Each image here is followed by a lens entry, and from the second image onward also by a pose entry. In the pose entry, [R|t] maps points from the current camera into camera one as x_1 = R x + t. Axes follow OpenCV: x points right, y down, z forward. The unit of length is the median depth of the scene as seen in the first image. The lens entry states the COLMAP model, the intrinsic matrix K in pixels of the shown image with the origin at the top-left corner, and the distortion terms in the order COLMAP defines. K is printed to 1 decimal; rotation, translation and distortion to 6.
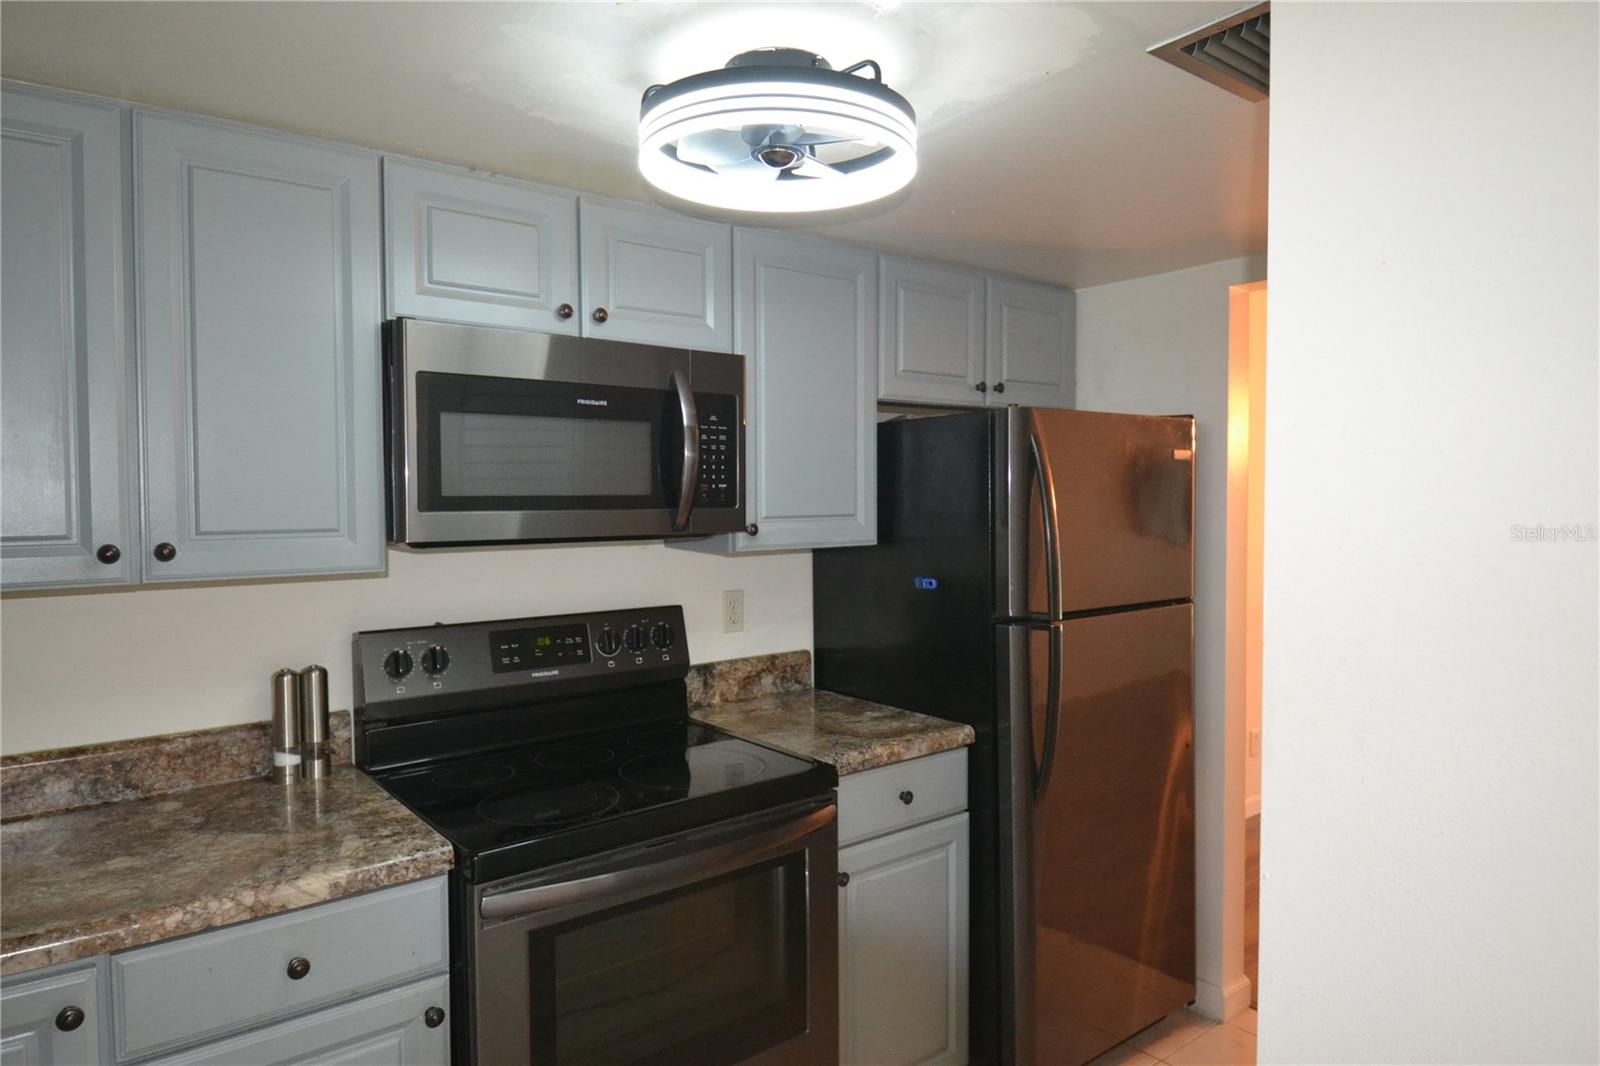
lens RADIAL K [[977.1, 0, 794.9], [0, 977.1, 522.9], [0, 0, 1]] dist [0.035288, -0.045172]
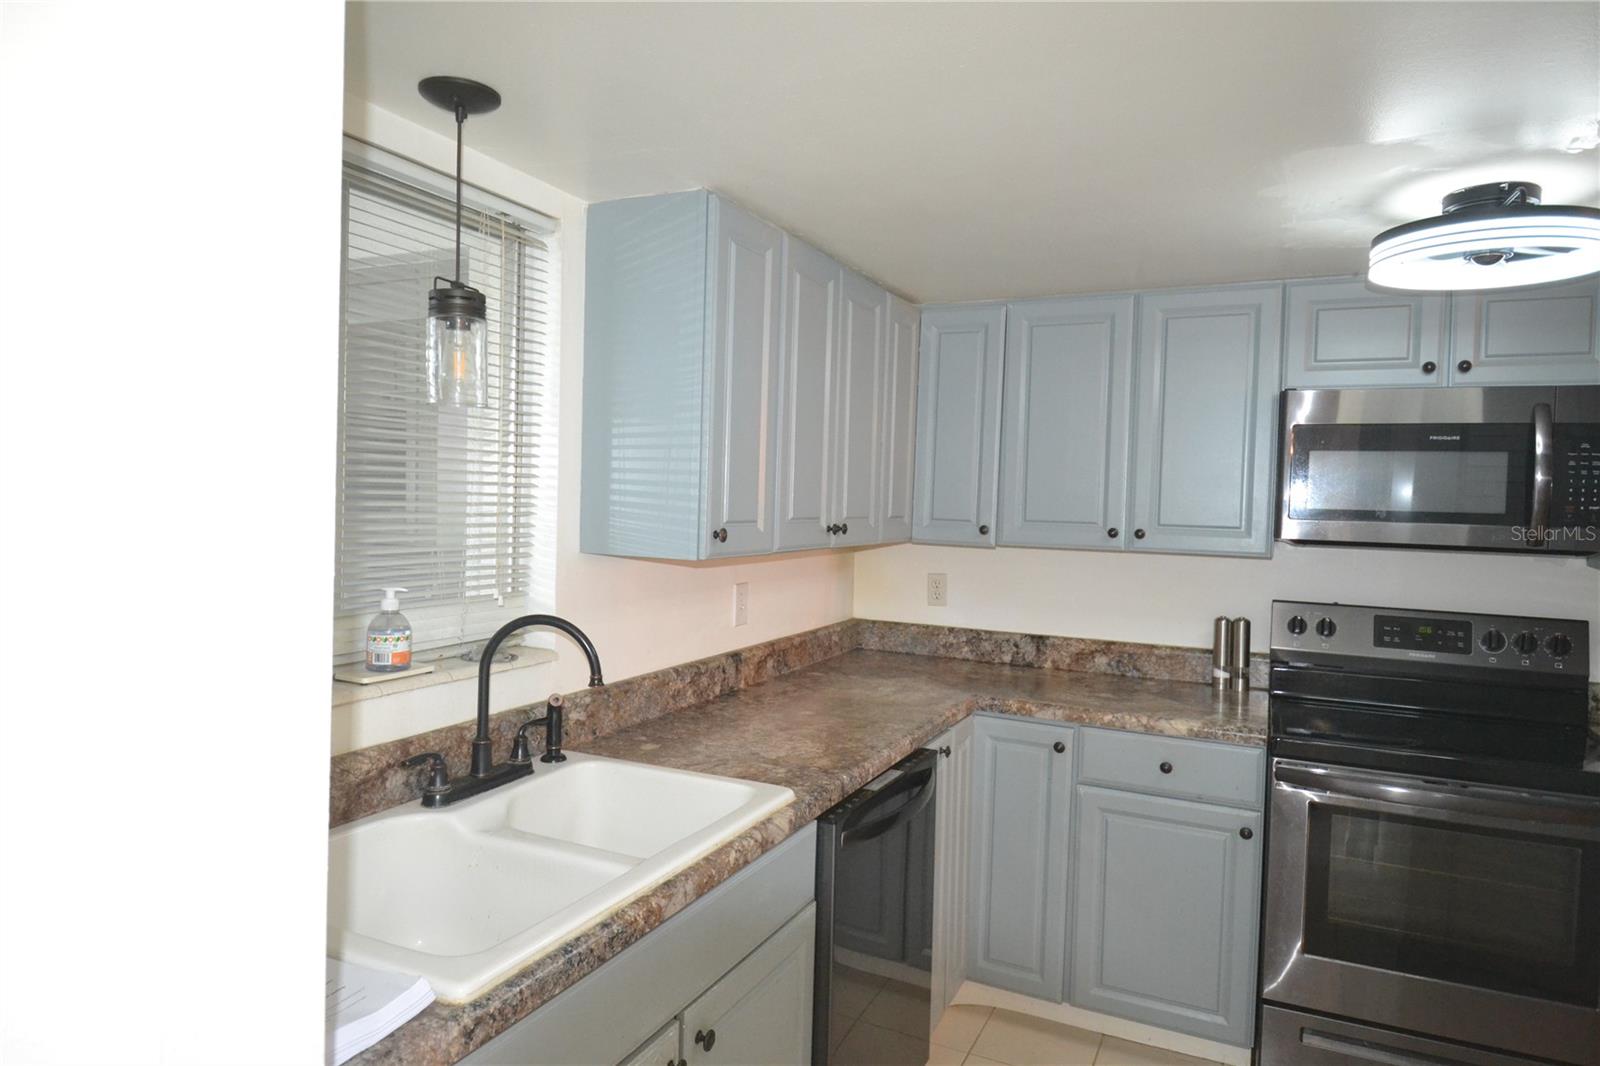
lens RADIAL K [[977.1, 0, 791.4], [0, 977.1, 527.5], [0, 0, 1]] dist [0.035288, -0.045172]
pose [[0.433692, 0.046477, -0.899862, 0.580414], [-0.054615, 0.998189, 0.025234, 0.005244], [0.899405, 0.038202, 0.435445, -0.303167]]
